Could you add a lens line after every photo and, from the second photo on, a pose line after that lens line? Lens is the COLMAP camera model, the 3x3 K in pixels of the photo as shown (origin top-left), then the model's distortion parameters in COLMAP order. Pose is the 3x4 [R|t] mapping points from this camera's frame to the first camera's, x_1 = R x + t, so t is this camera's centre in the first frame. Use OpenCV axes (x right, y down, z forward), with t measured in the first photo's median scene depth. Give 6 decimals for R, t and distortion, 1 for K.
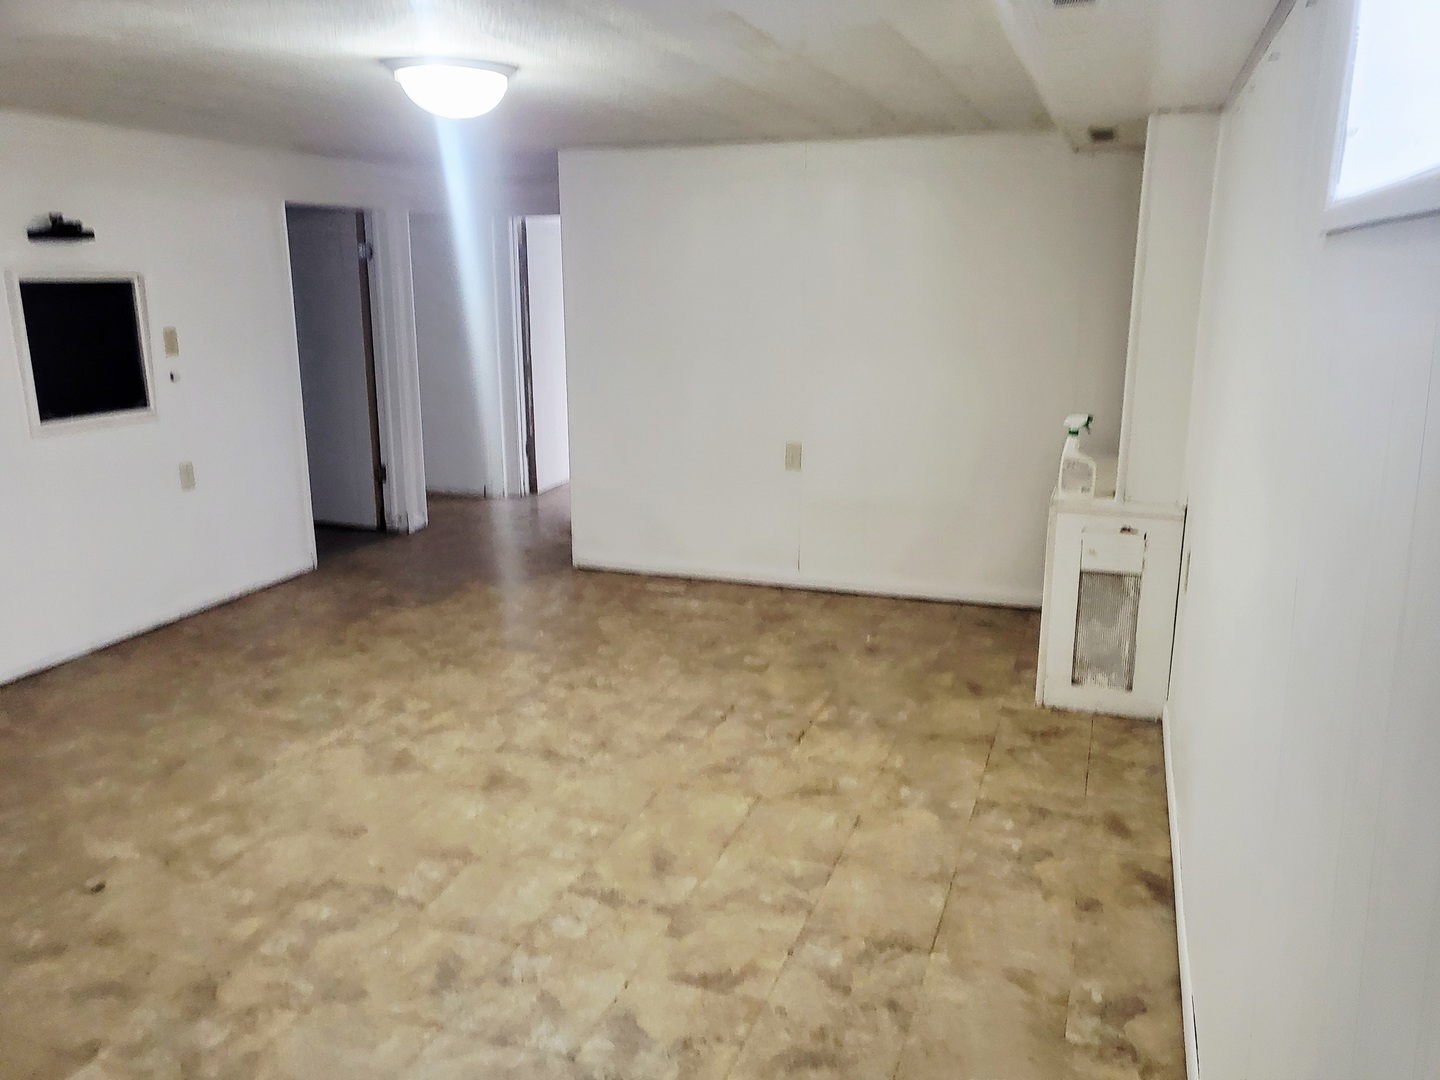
lens RADIAL K [[1115.2, 0, 723.5], [0, 1115.2, 541.8], [0, 0, 1]] dist [-0.015521, 0.067162]
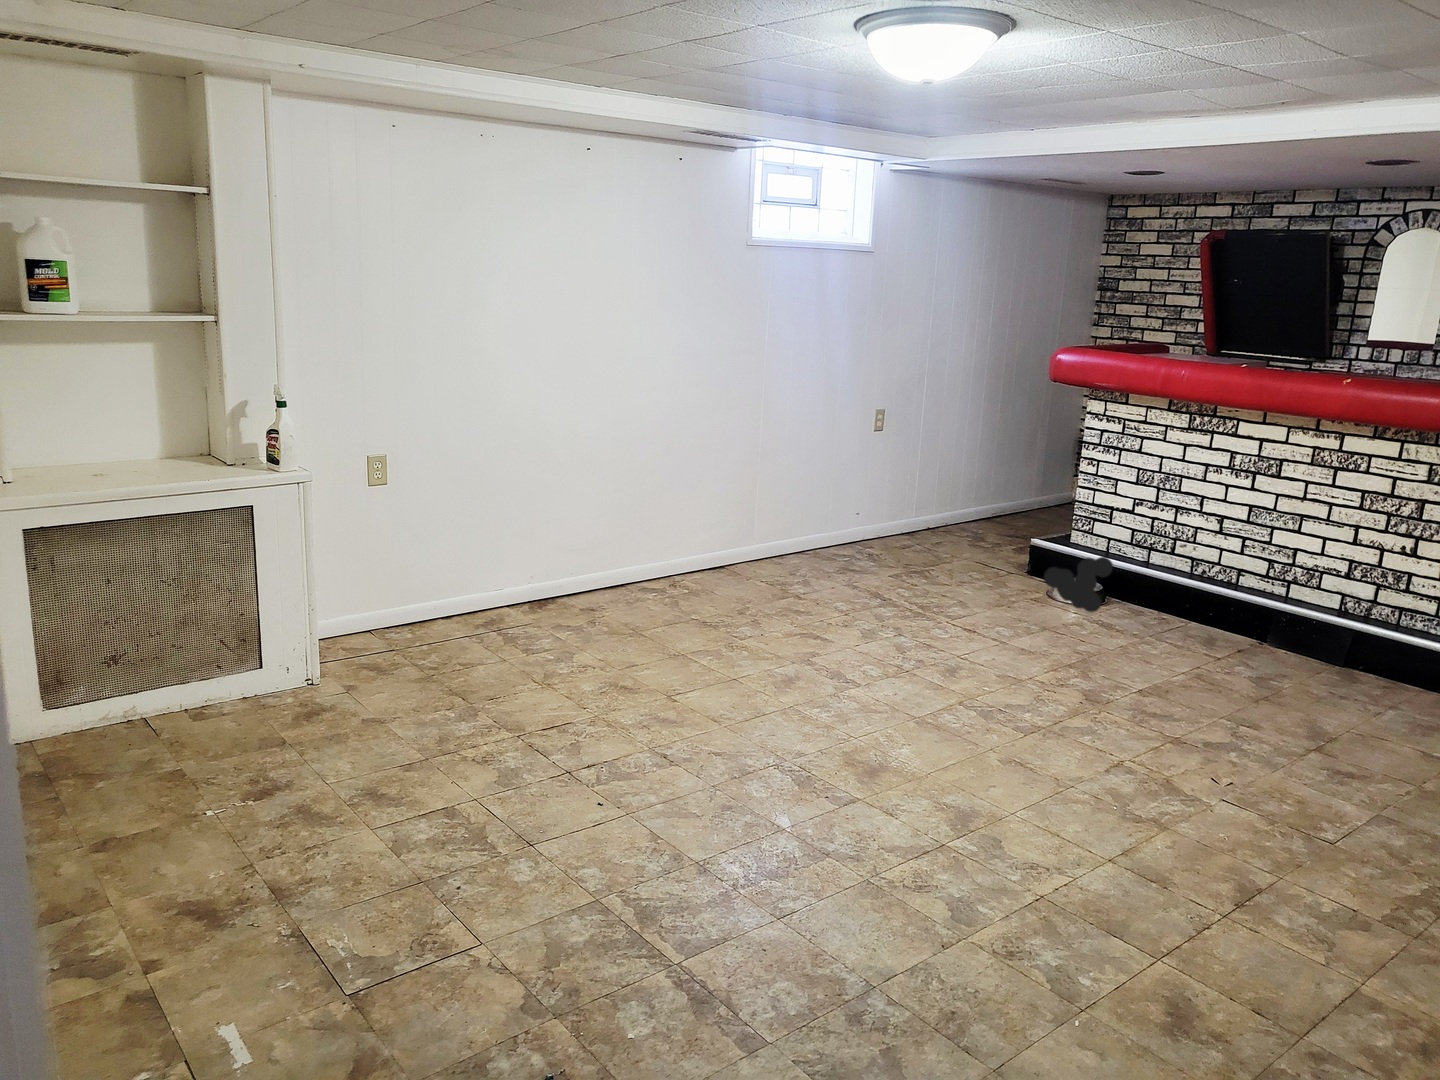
lens RADIAL K [[1115.2, 0, 689.3], [0, 1115.2, 524.0], [0, 0, 1]] dist [-0.015521, 0.067162]
pose [[-0.849039, -0.156599, 0.504588, -0.565462], [0.086209, 0.901199, 0.424745, -0.444154], [-0.521249, 0.404126, -0.751653, 1.849539]]
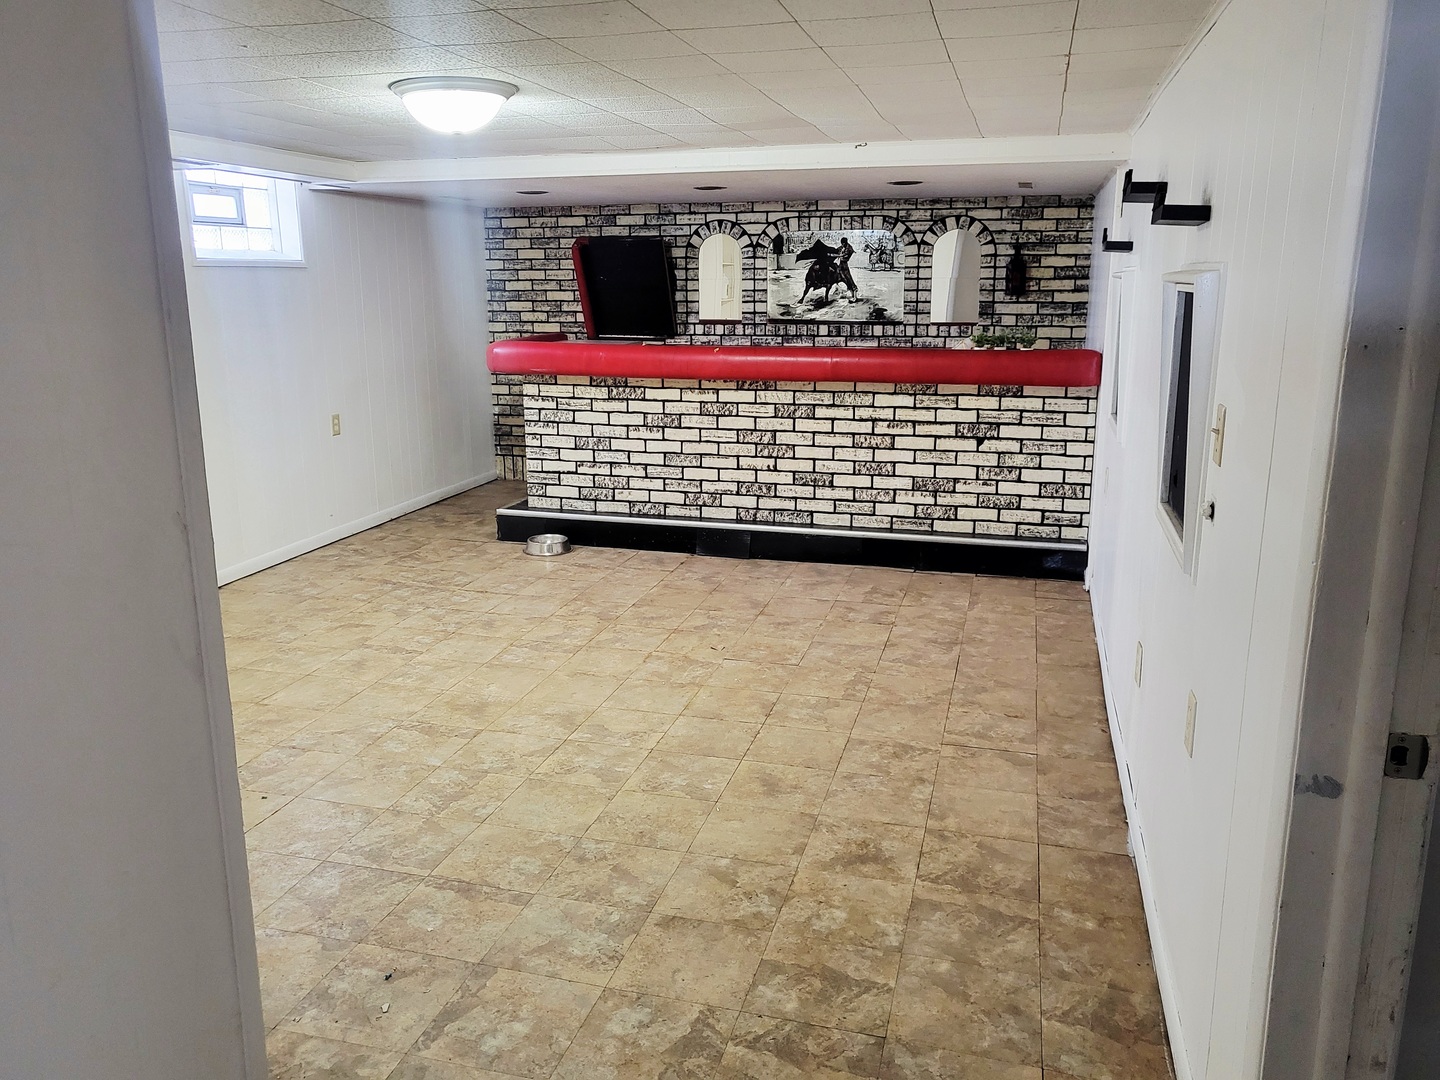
lens RADIAL K [[1115.2, 0, 718.8], [0, 1115.2, 517.8], [0, 0, 1]] dist [-0.015521, 0.067162]
pose [[-0.997394, 0.019182, -0.069549, -0.402412], [-0.013506, 0.897317, 0.441181, -0.512175], [0.070870, 0.440970, -0.894719, 2.096016]]
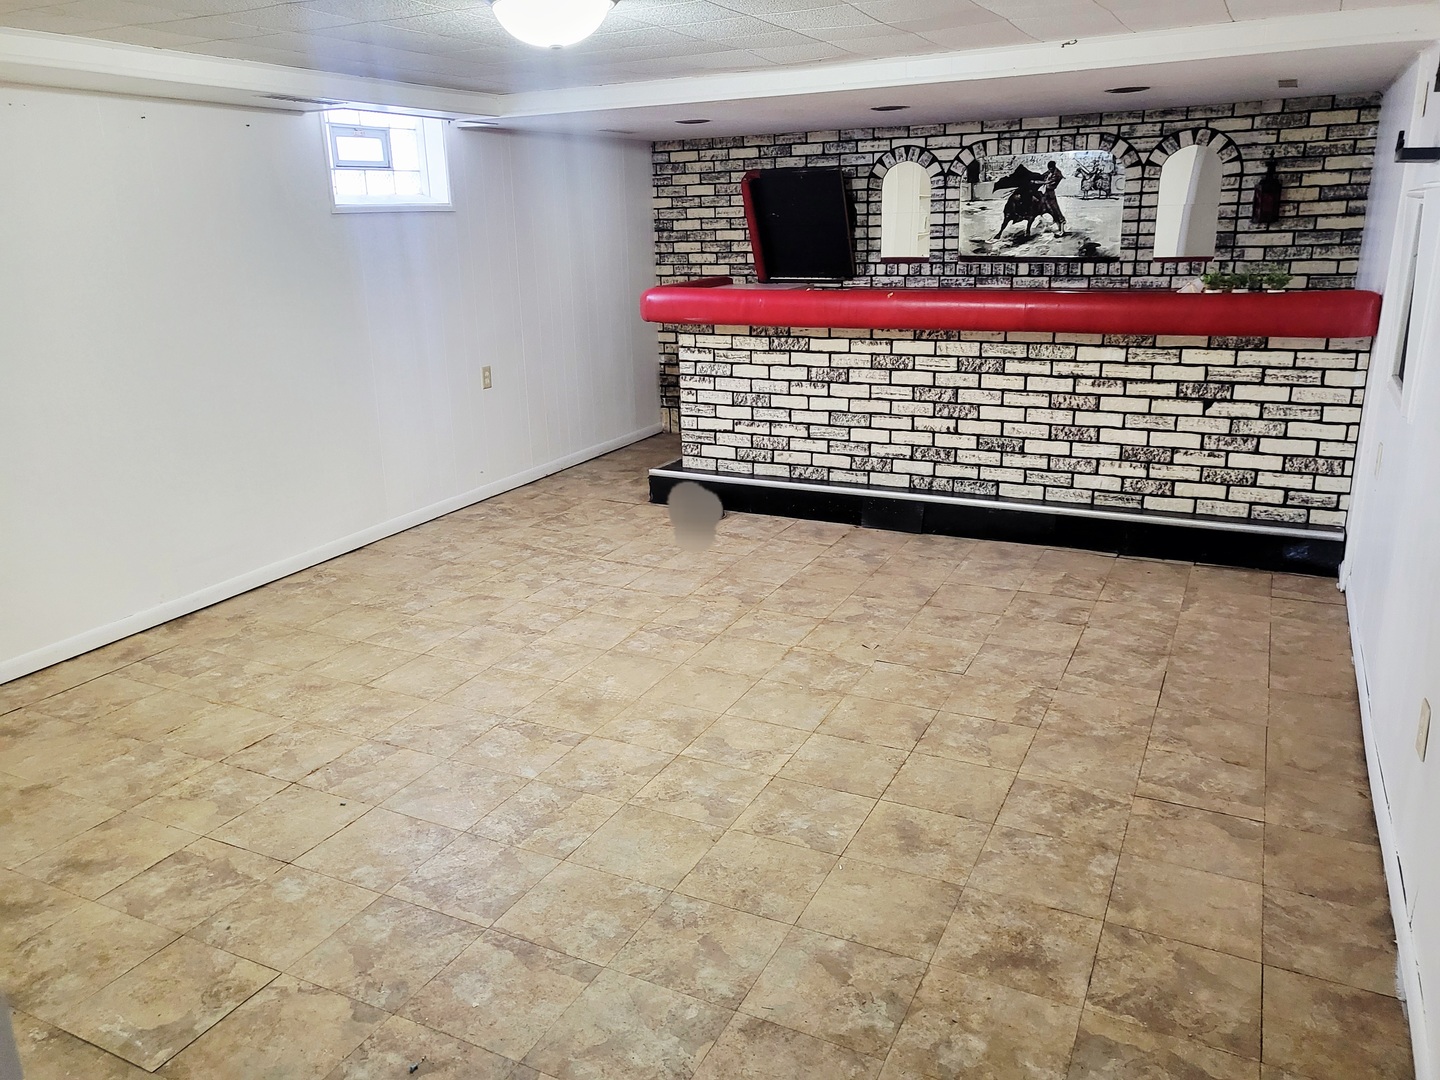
lens RADIAL K [[1115.2, 0, 687.4], [0, 1115.2, 521.5], [0, 0, 1]] dist [-0.015521, 0.067162]
pose [[-0.990523, -0.009068, 0.137048, -0.464731], [0.059550, 0.870799, 0.488019, -0.469493], [-0.123767, 0.491555, -0.862007, 1.916594]]
